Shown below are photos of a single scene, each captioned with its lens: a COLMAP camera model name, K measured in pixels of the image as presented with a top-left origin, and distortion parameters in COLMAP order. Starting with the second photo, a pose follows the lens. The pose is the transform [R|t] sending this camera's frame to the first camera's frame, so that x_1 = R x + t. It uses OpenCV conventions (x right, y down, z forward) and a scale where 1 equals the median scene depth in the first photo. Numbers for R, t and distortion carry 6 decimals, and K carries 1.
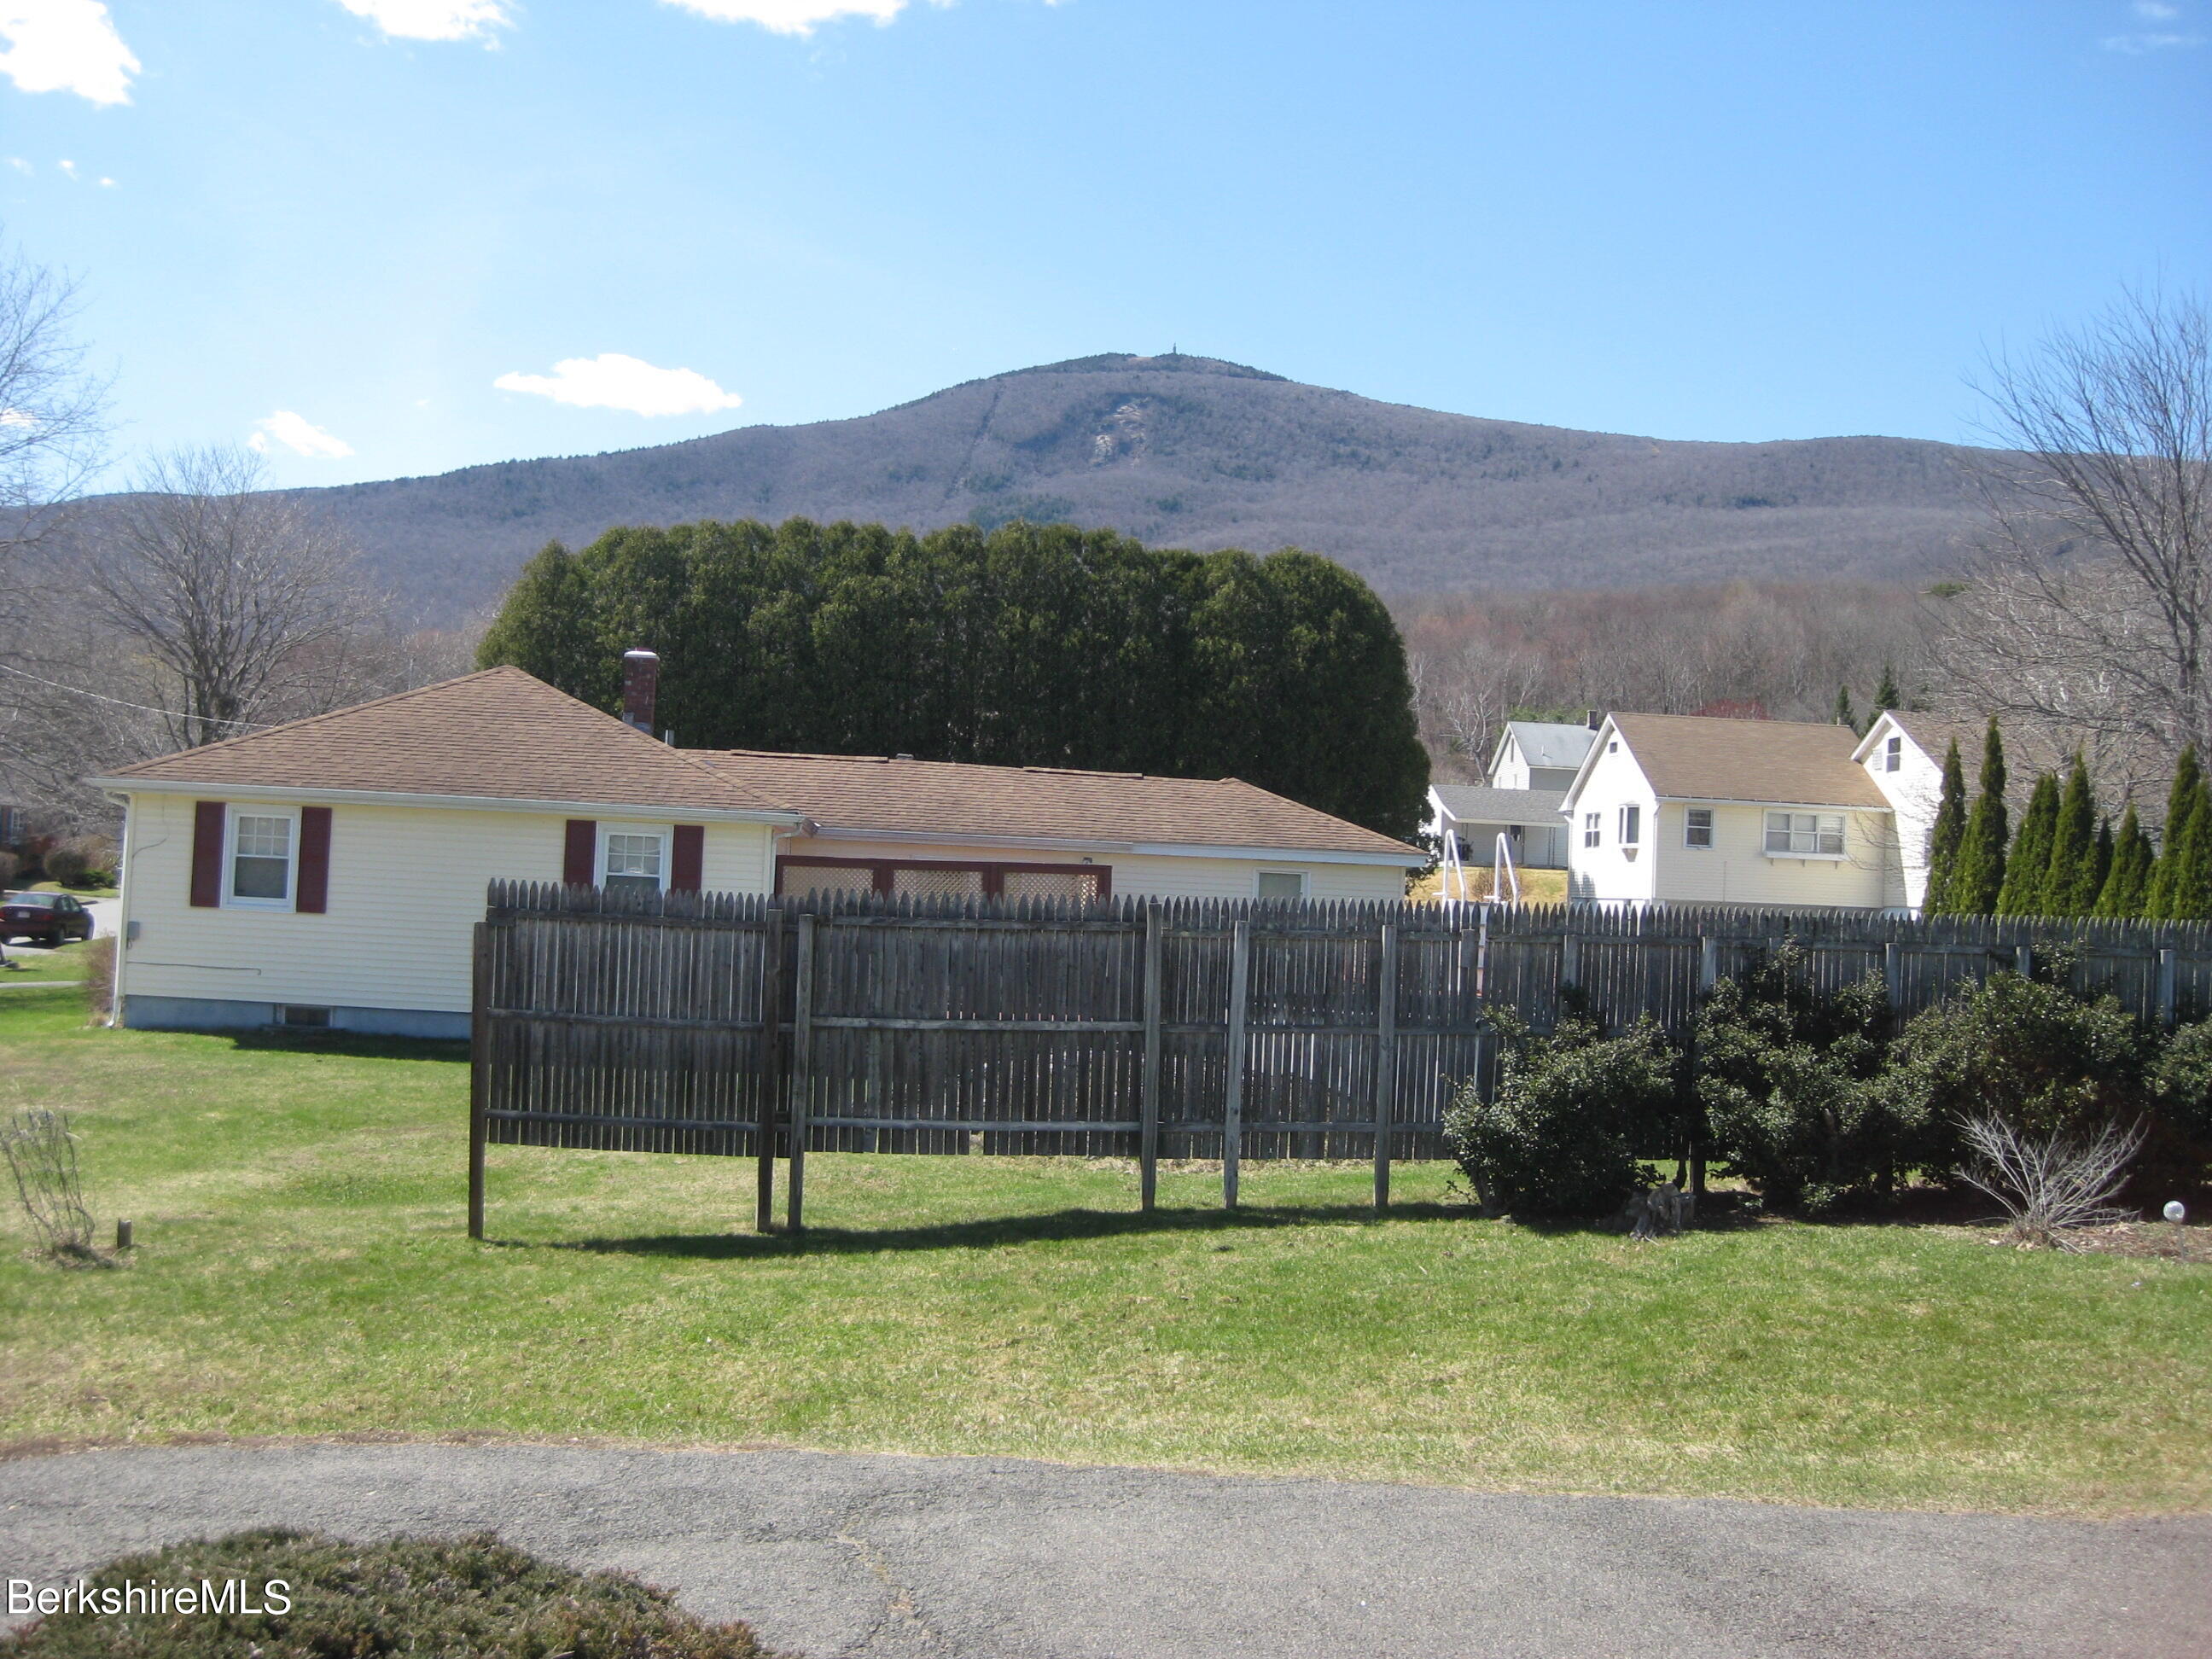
lens RADIAL K [[2400.5, 0, 1112.2], [0, 2400.5, 791.0], [0, 0, 1]] dist [-0.173678, 0.118853]
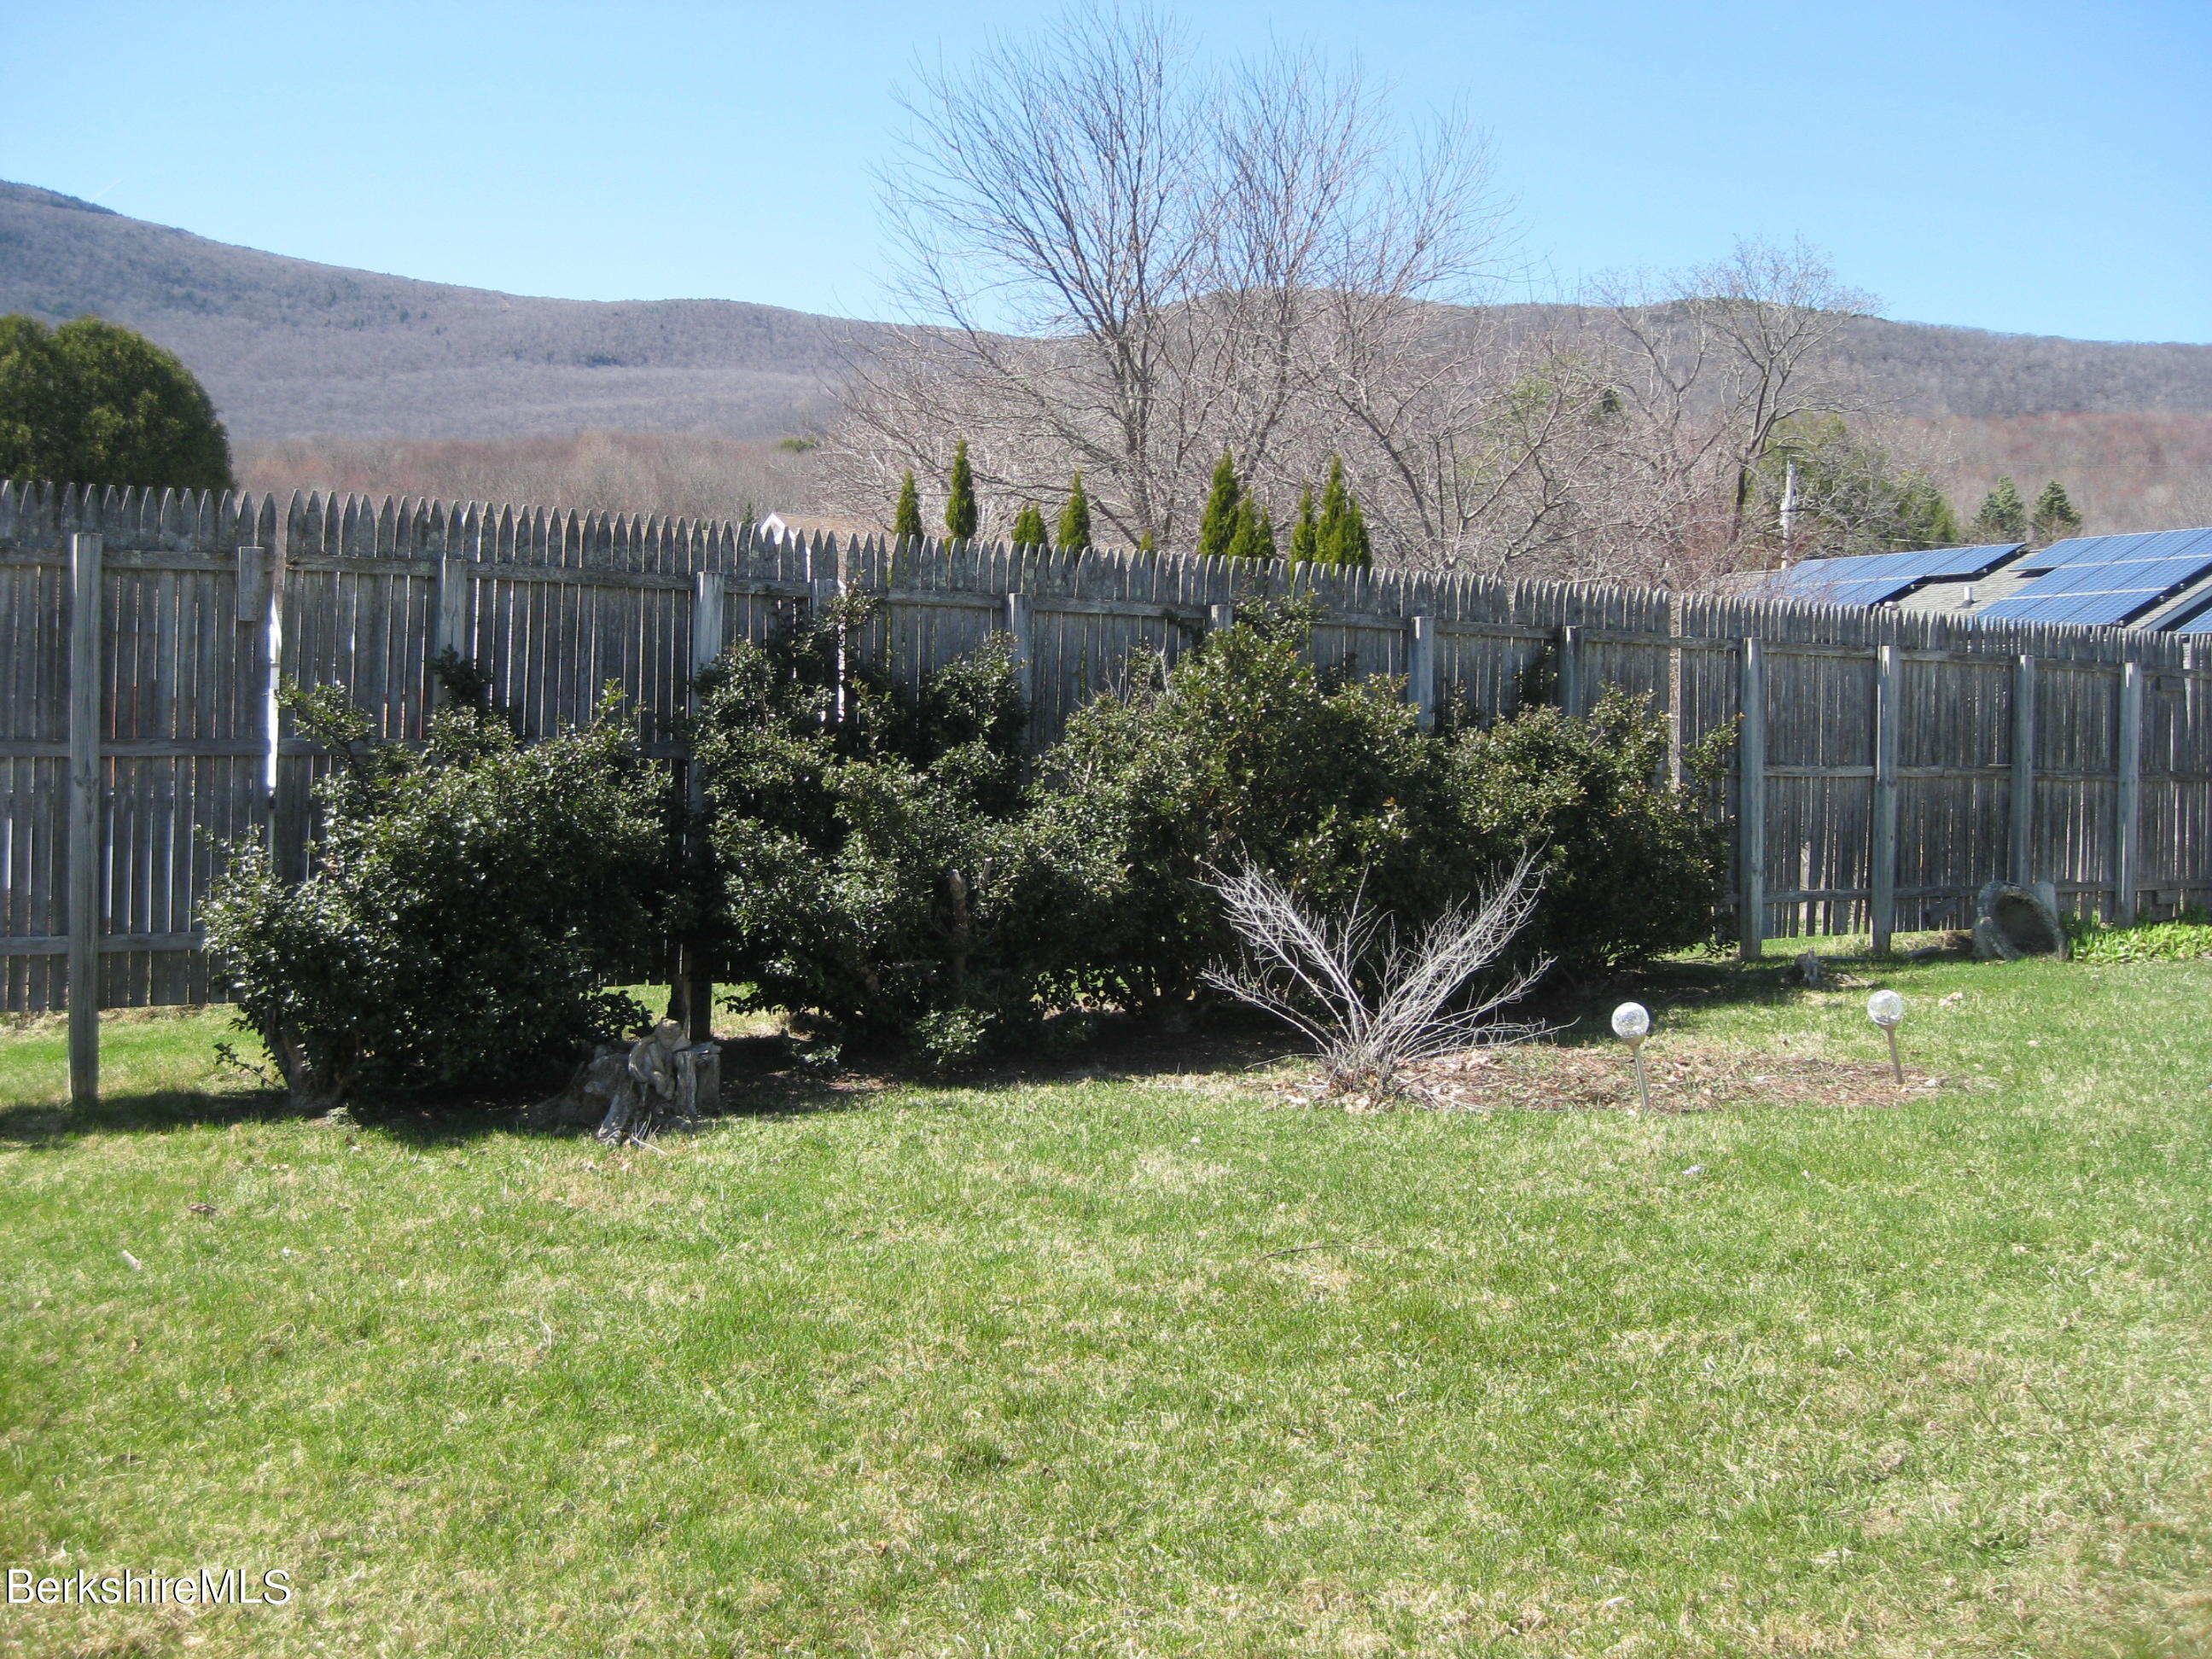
lens RADIAL K [[2400.5, 0, 1112.2], [0, 2400.5, 791.0], [0, 0, 1]] dist [-0.173678, 0.118853]
pose [[0.889296, -0.024514, 0.456674, 0.088015], [-0.002384, 0.998300, 0.058230, 0.084837], [-0.457325, -0.052872, 0.887726, 0.500863]]
